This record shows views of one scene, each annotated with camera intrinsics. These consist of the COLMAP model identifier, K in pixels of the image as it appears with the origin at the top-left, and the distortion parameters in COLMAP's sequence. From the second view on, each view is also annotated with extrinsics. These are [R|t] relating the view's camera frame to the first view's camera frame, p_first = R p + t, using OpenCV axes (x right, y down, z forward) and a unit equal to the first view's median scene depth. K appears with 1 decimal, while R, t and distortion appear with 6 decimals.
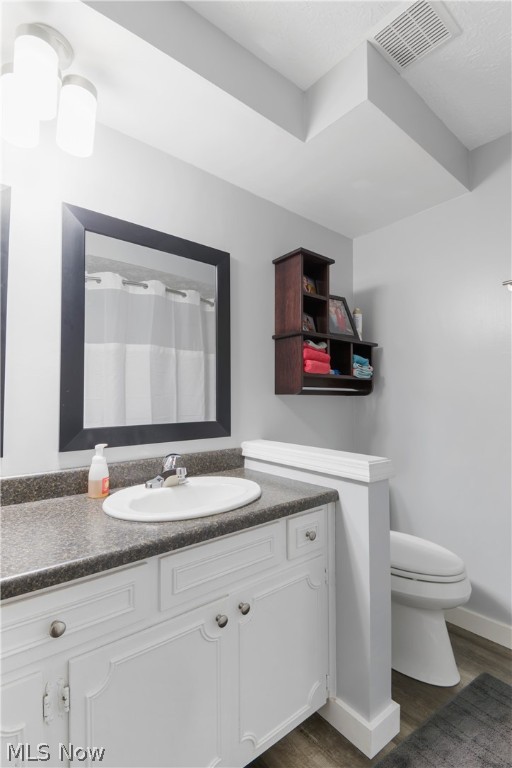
lens RADIAL K [[360.3, 0, 259.0], [0, 360.3, 384.0], [0, 0, 1]] dist [0.002259, -0.000399]
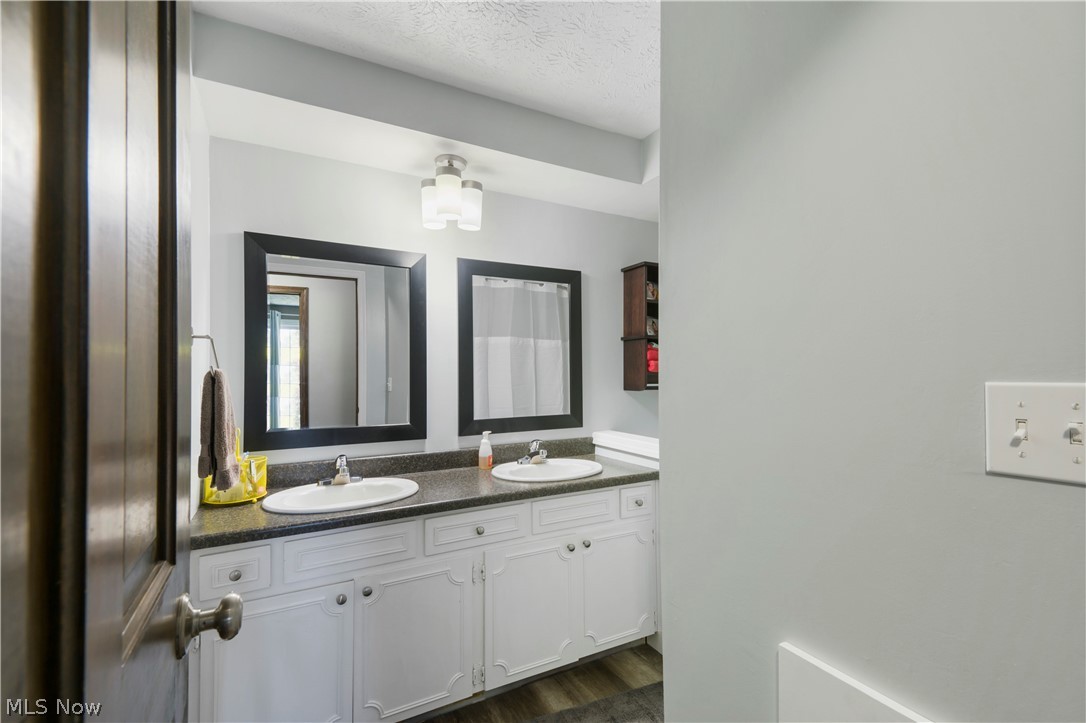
lens RADIAL K [[490.4, 0, 539.7], [0, 490.4, 374.5], [0, 0, 1]] dist [0.001800, -0.000377]
pose [[0.978943, -0.002602, -0.204117, 0.123749], [0.011558, 0.999021, 0.042697, -0.108467], [0.203806, -0.044157, 0.978015, -0.662038]]
